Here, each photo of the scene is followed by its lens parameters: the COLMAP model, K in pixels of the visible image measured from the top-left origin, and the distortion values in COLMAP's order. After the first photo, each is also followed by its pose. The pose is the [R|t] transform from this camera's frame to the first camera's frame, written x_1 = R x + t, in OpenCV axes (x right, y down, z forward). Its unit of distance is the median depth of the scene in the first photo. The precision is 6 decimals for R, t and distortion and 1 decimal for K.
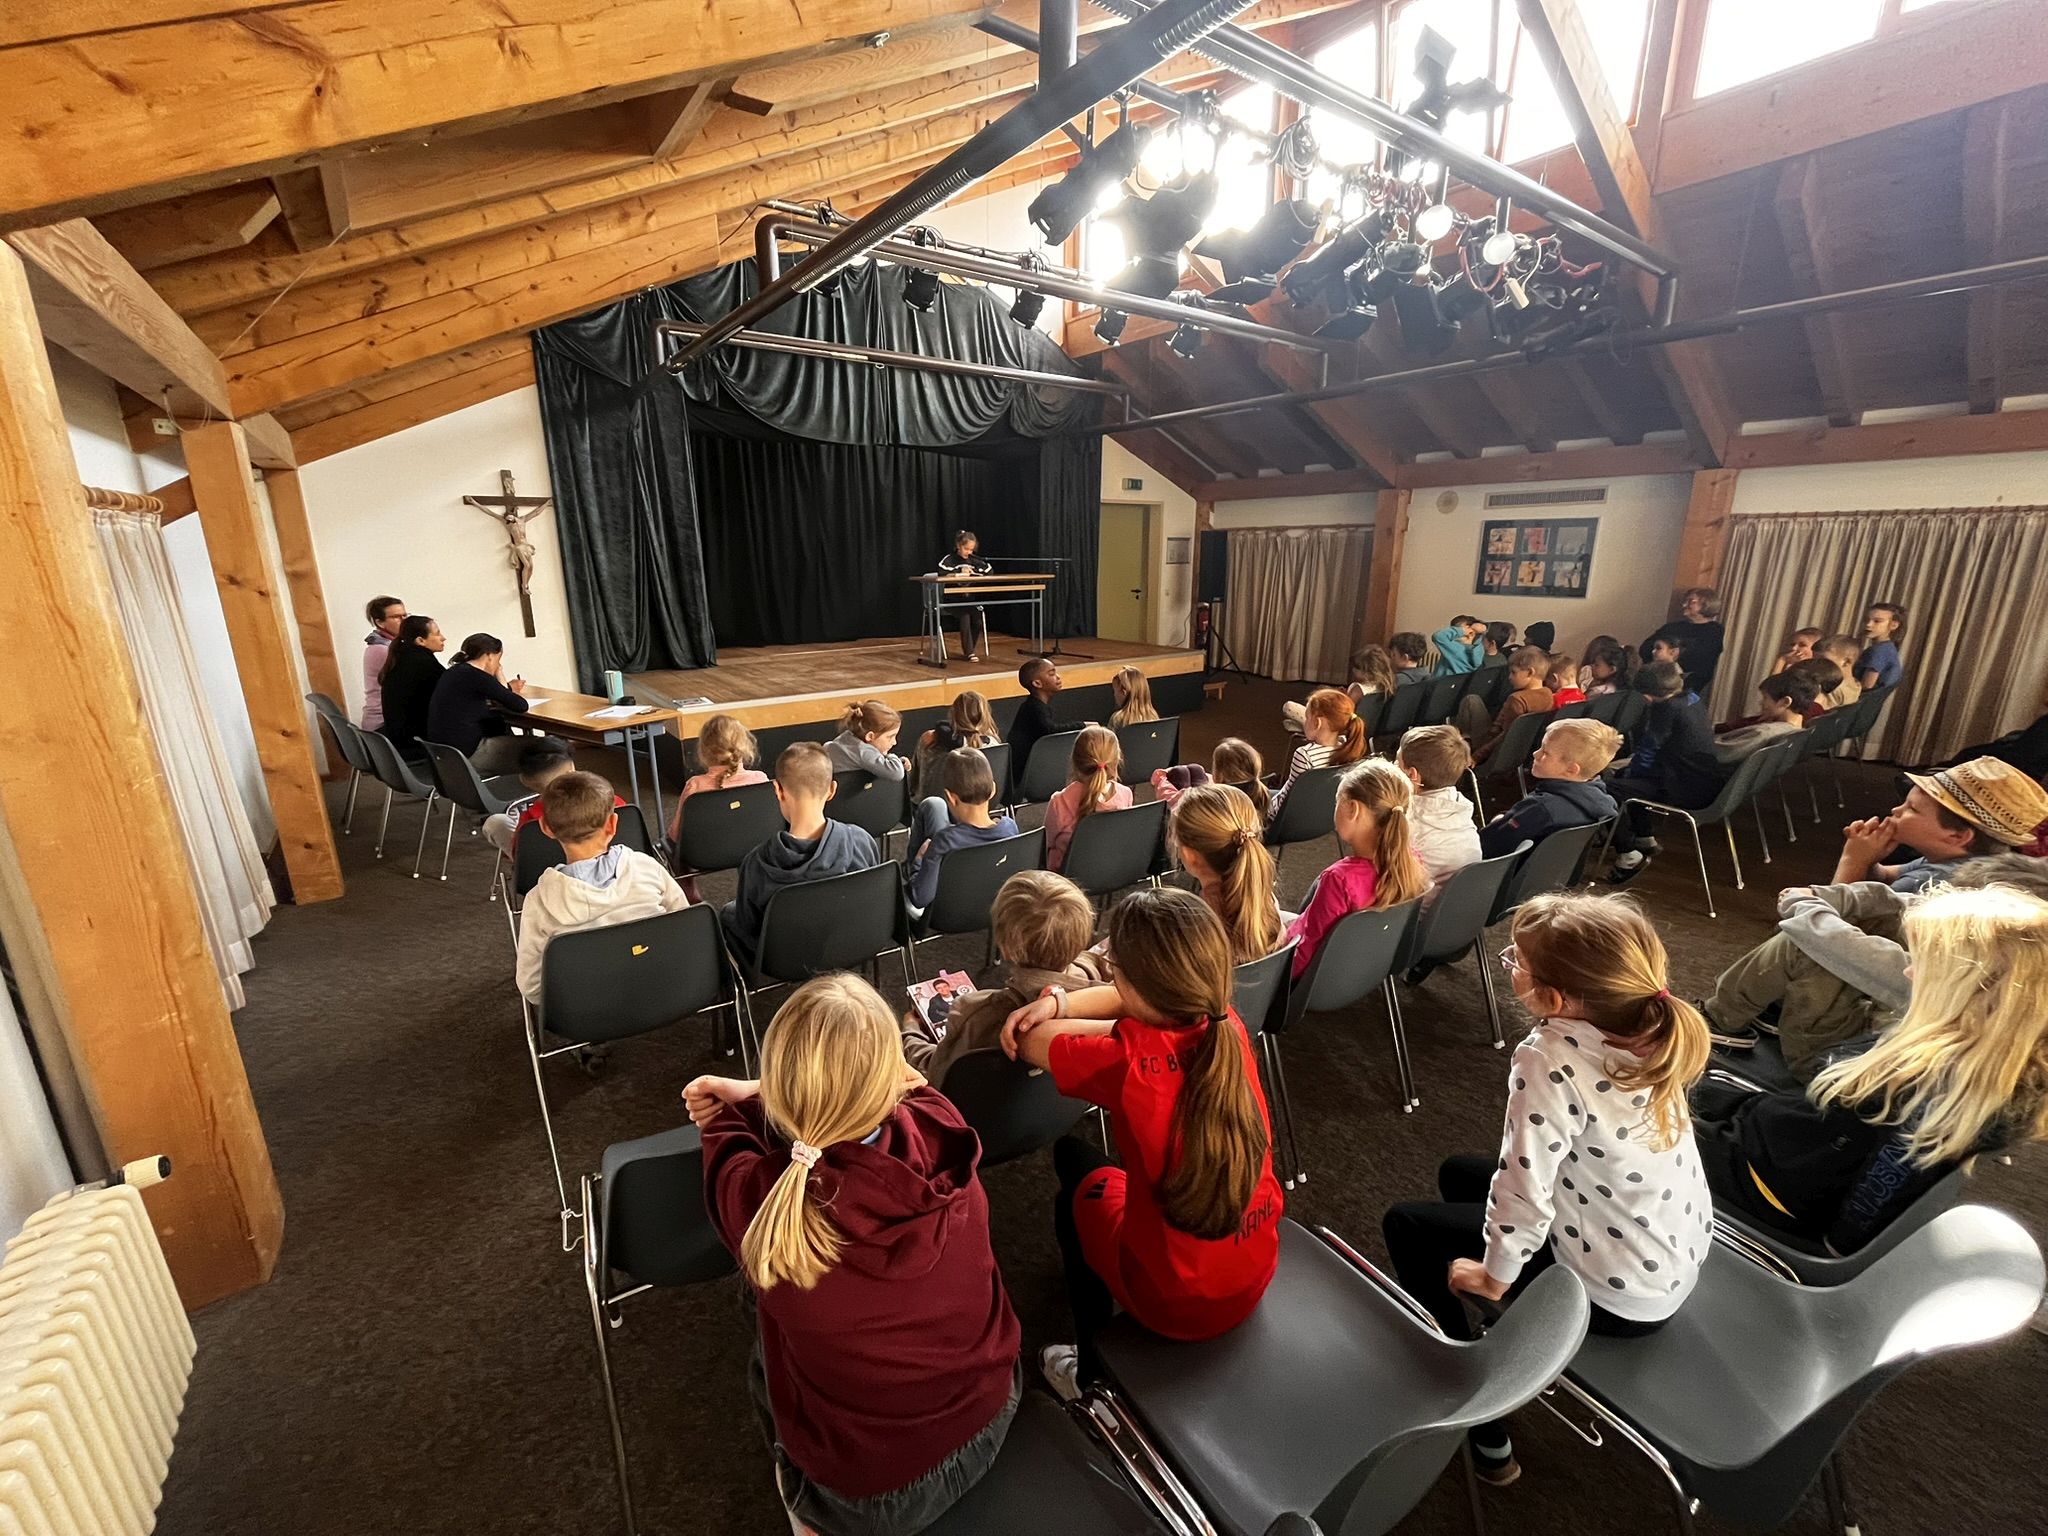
lens RADIAL K [[825.8, 0, 1020.2], [0, 825.8, 769.0], [0, 0, 1]] dist [-0.001651, -0.000774]
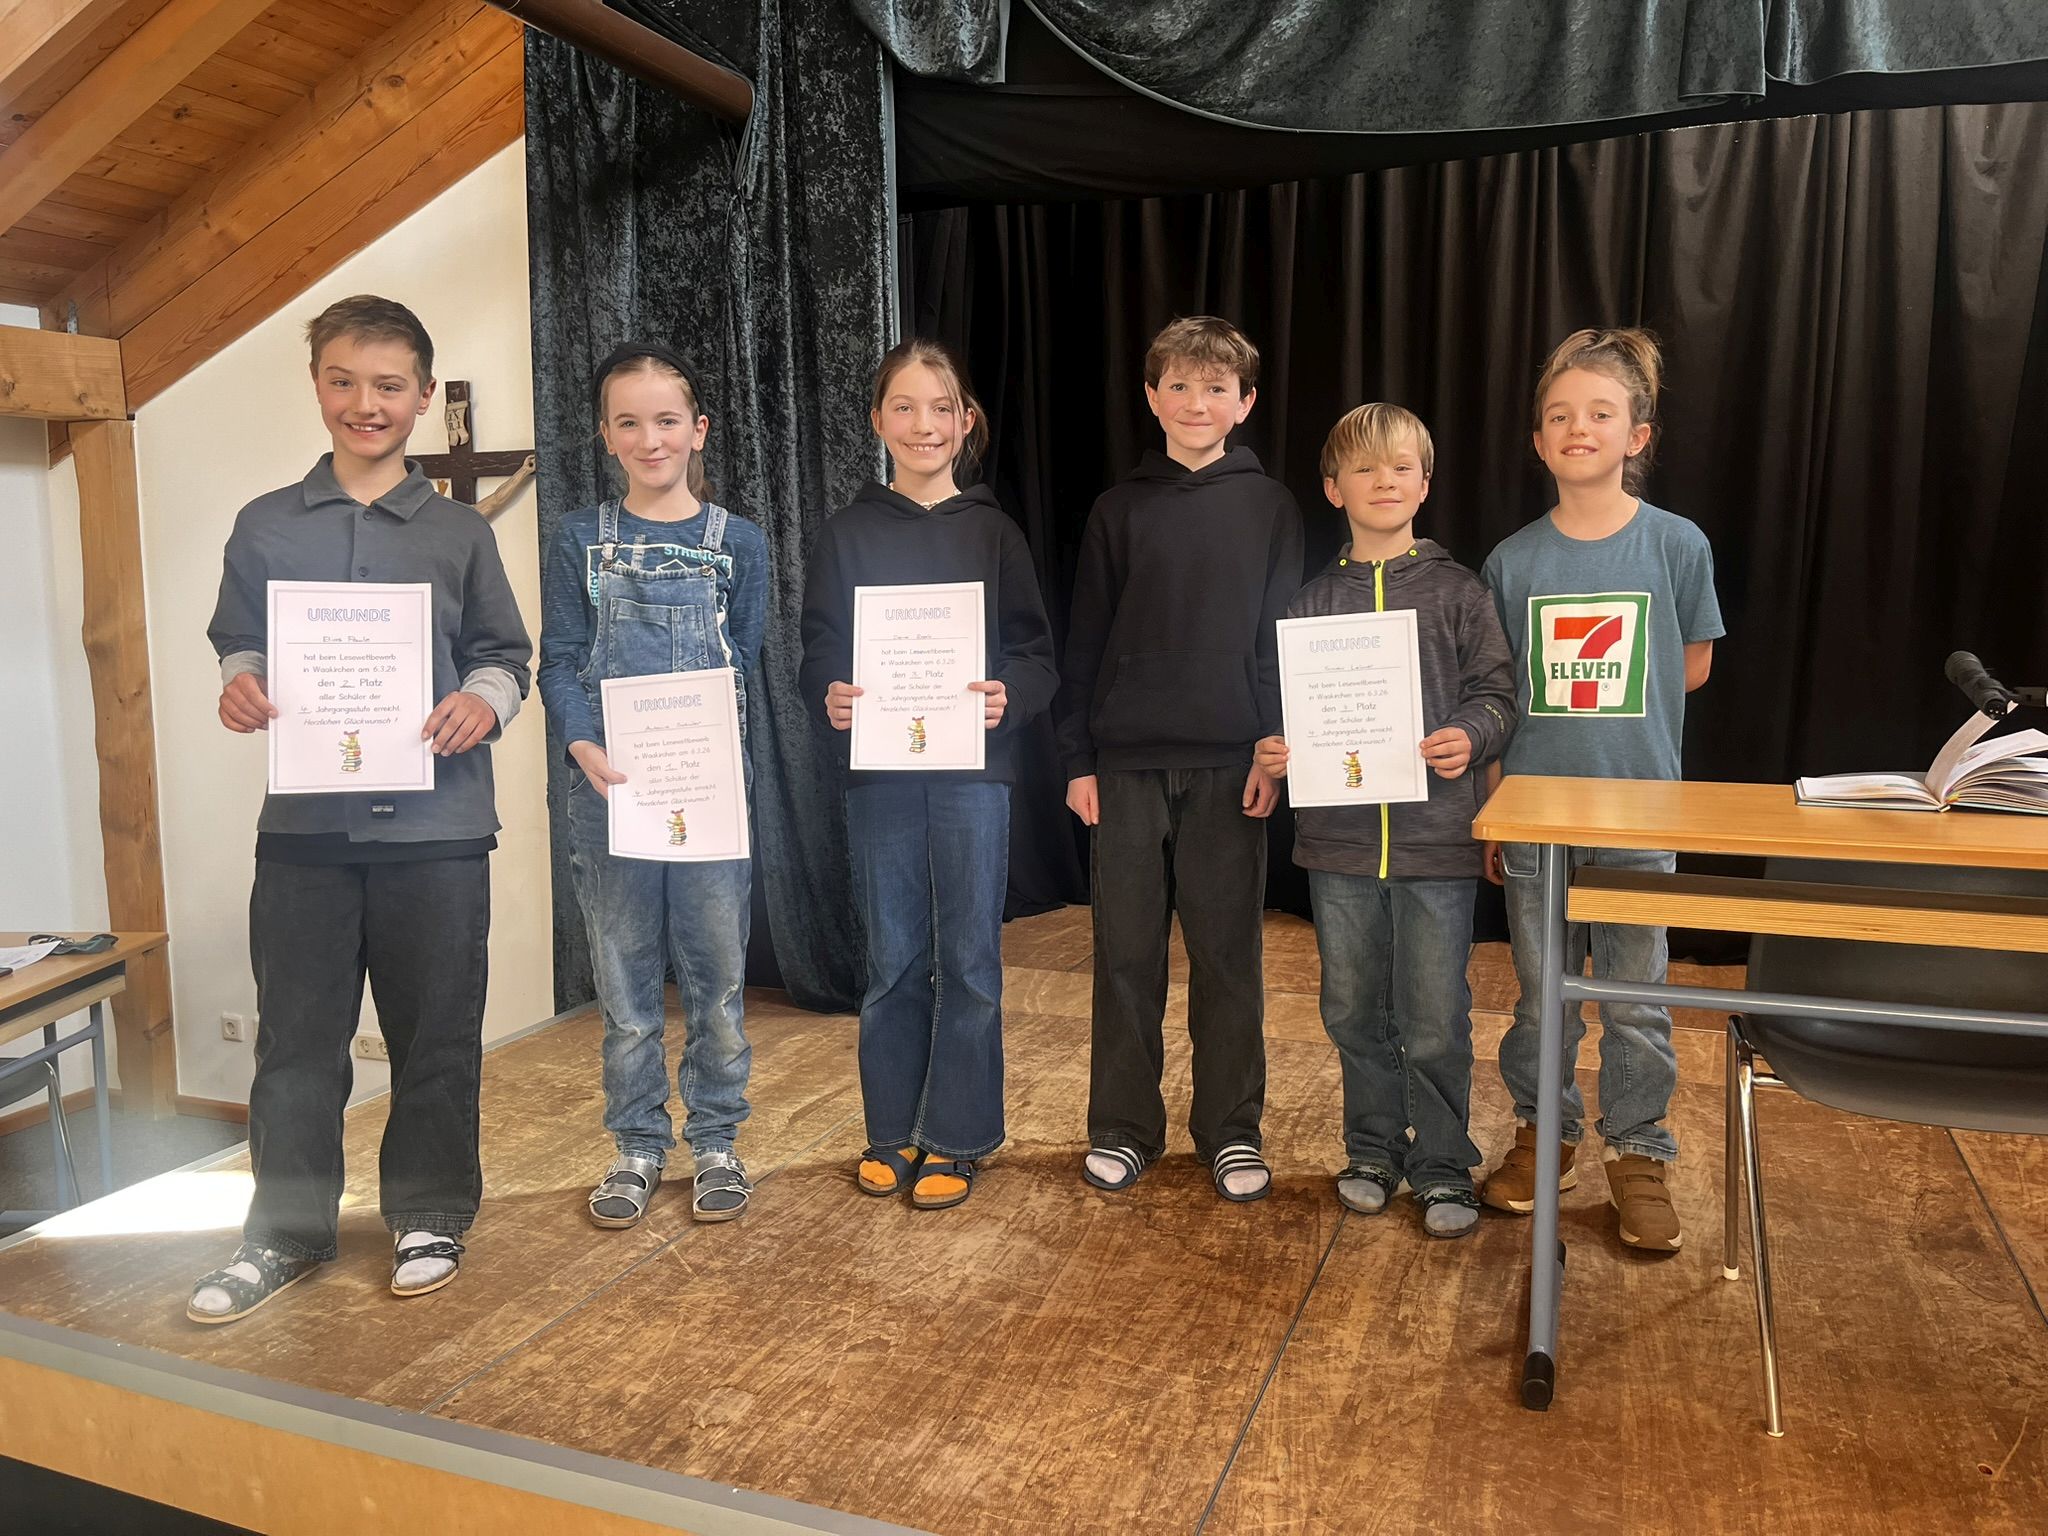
lens RADIAL K [[1568.7, 0, 1025.7], [0, 1568.7, 759.9], [0, 0, 1]] dist [0.075830, -0.108612]
pose [[0.538223, 0.095644, -0.837358, 0.152251], [-0.213847, 0.976523, -0.025914, -0.356301], [0.815221, 0.193014, 0.546041, 1.290428]]
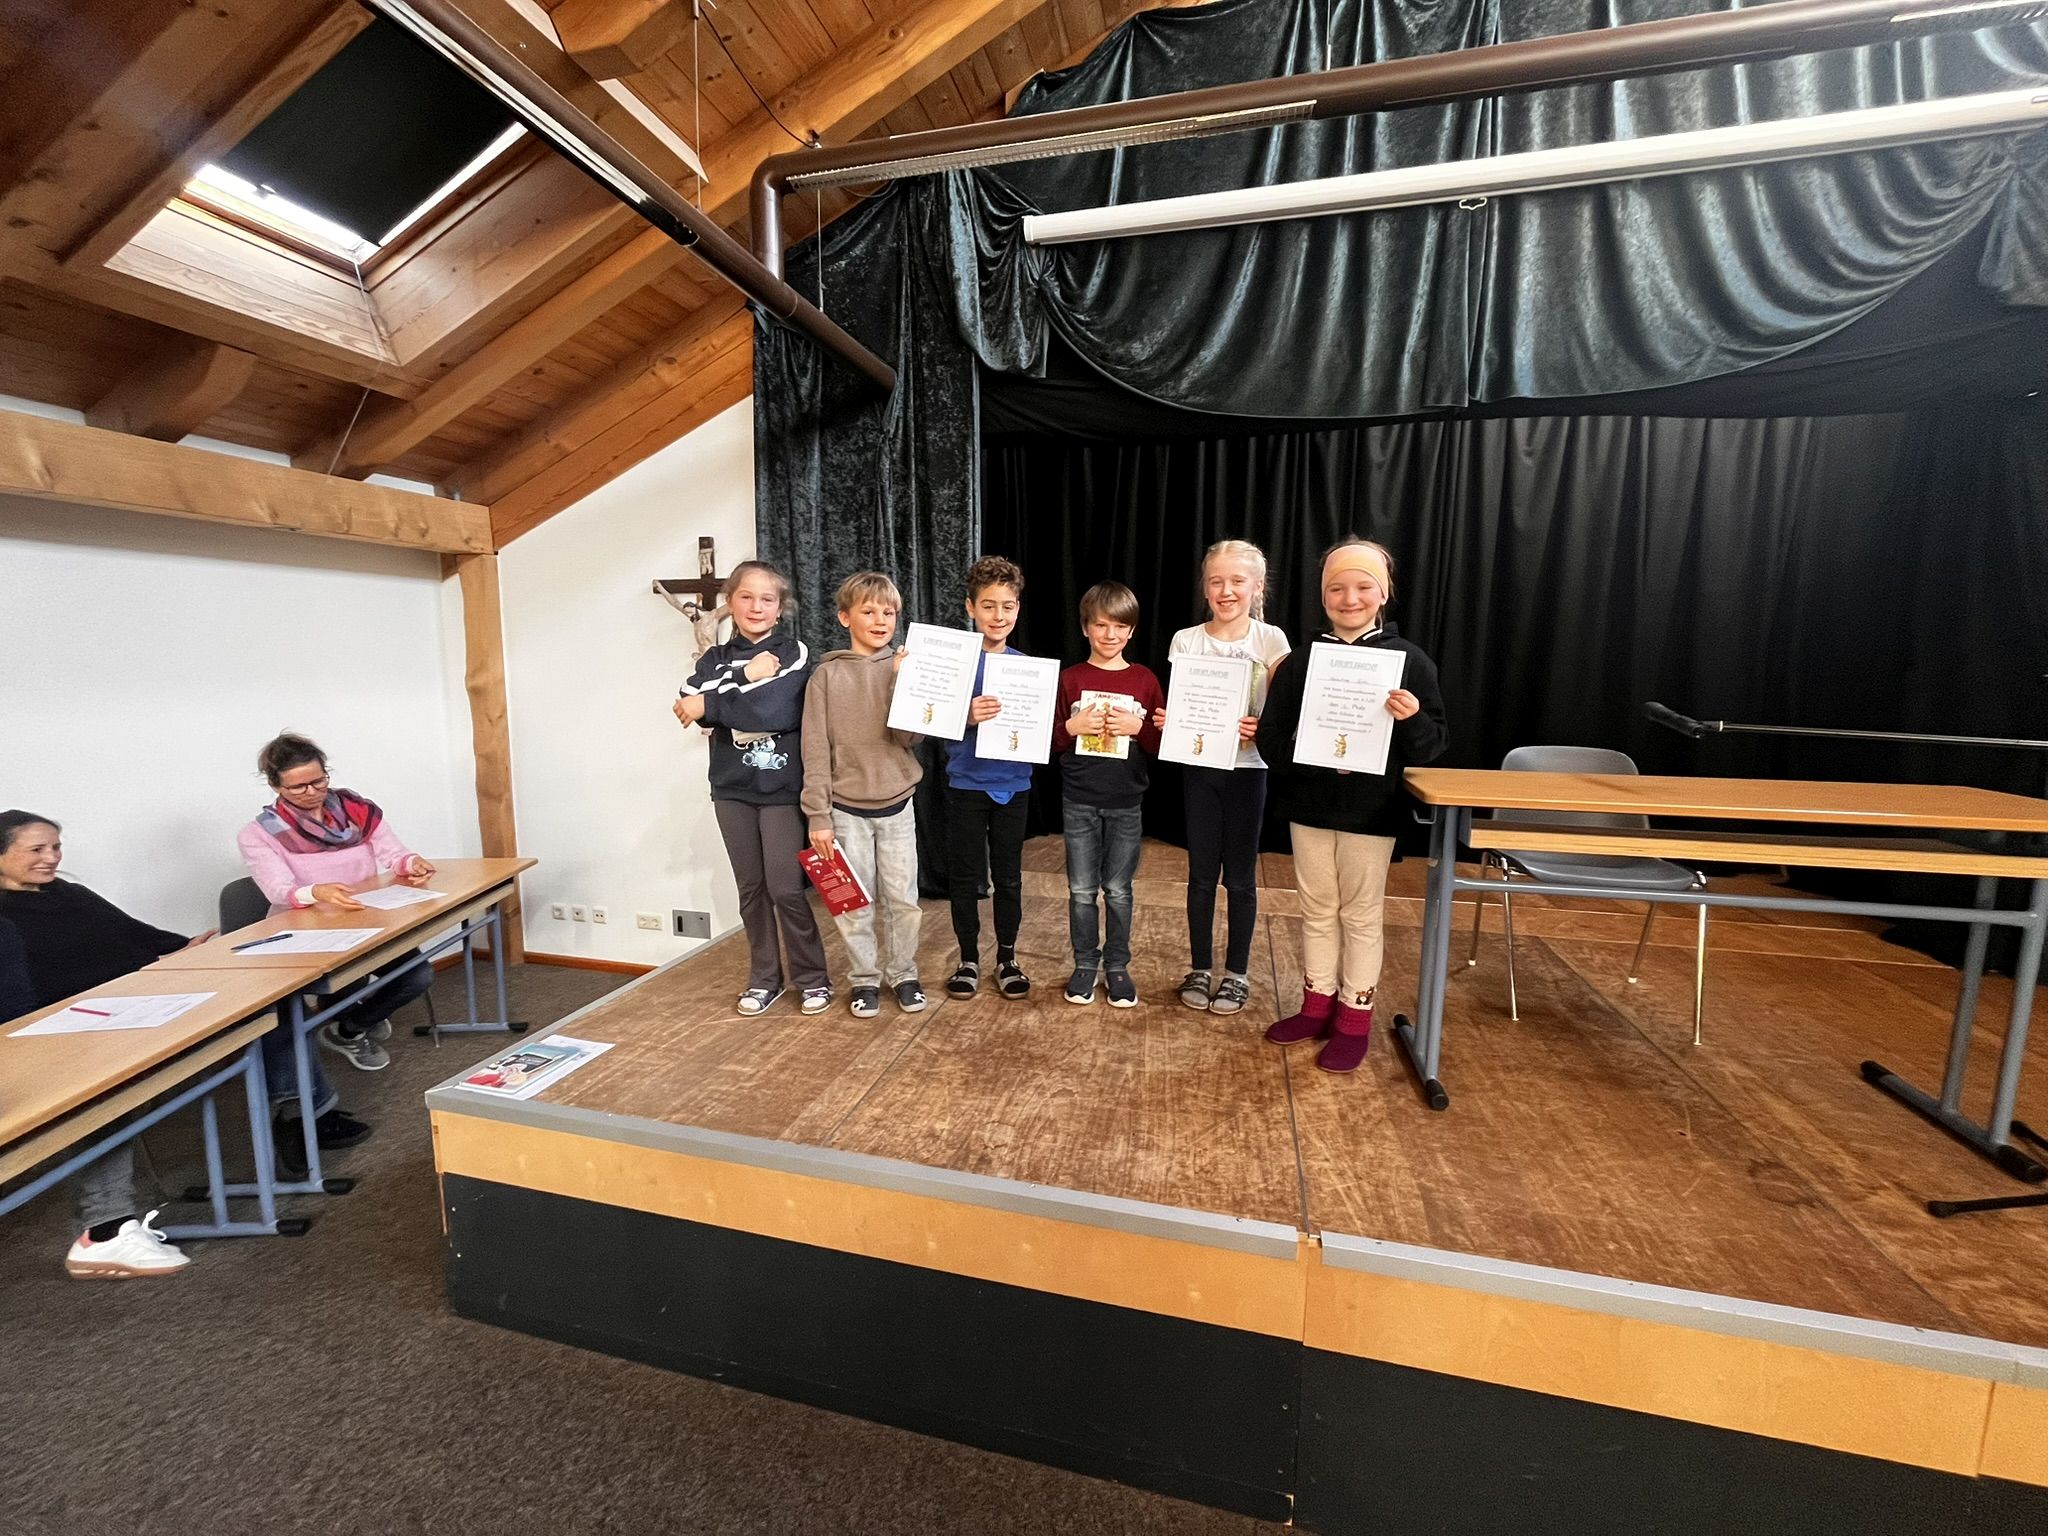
lens RADIAL K [[833.6, 0, 1018.7], [0, 833.6, 770.7], [0, 0, 1]] dist [-0.000954, -0.000433]
pose [[0.639299, 0.111336, -0.760856, 0.031361], [-0.209307, 0.977298, -0.032860, -0.330482], [0.739924, 0.180260, 0.648089, 1.204070]]
